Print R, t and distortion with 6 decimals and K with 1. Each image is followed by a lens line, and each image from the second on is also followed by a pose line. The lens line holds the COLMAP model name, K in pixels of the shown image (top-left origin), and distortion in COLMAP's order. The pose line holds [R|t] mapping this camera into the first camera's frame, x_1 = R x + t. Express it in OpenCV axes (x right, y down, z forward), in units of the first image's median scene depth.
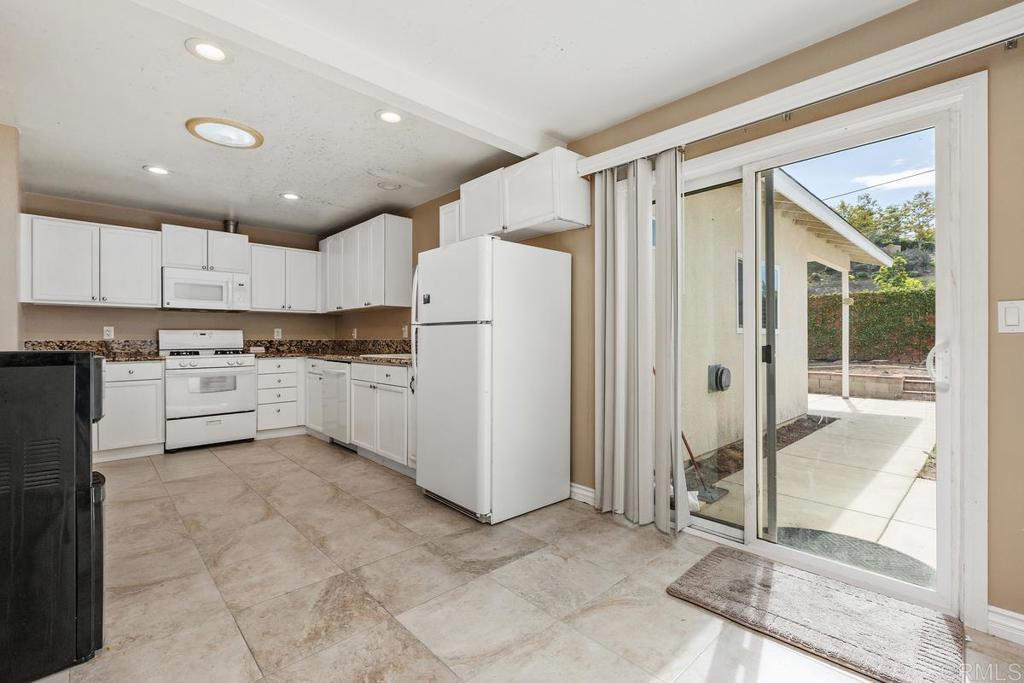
lens RADIAL K [[455.0, 0, 513.0], [0, 455.0, 341.9], [0, 0, 1]] dist [0.000913, -0.000022]
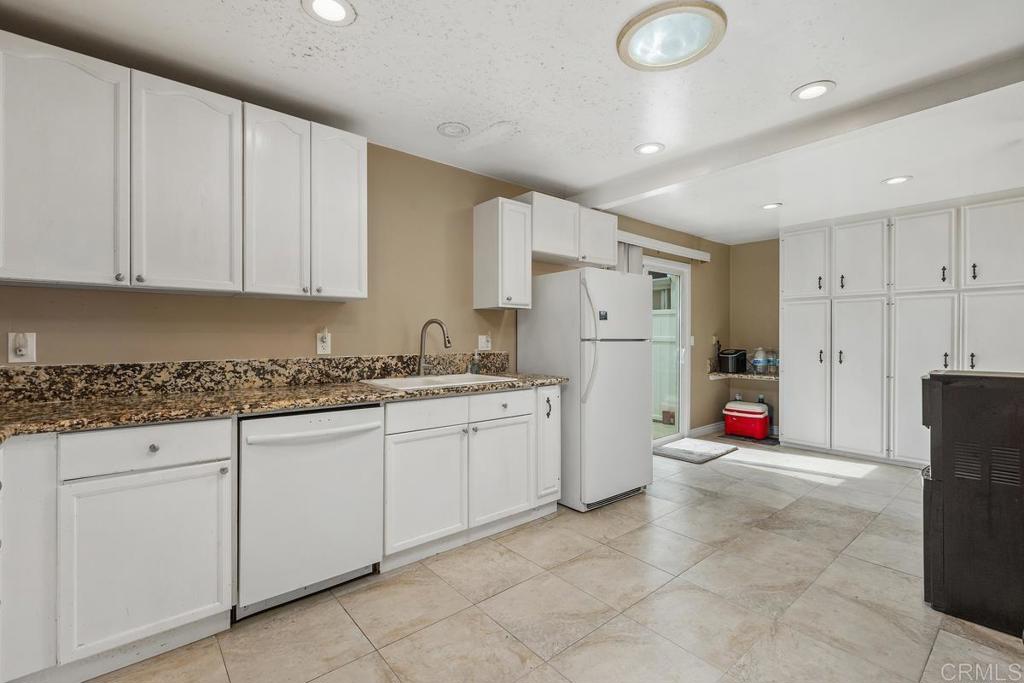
lens RADIAL K [[455.0, 0, 513.1], [0, 455.0, 337.7], [0, 0, 1]] dist [0.000913, -0.000022]
pose [[0.046028, 0.000703, 0.998940, -1.253748], [0.004217, 0.999991, -0.000898, -0.044553], [-0.998931, 0.004254, 0.046025, 1.175260]]
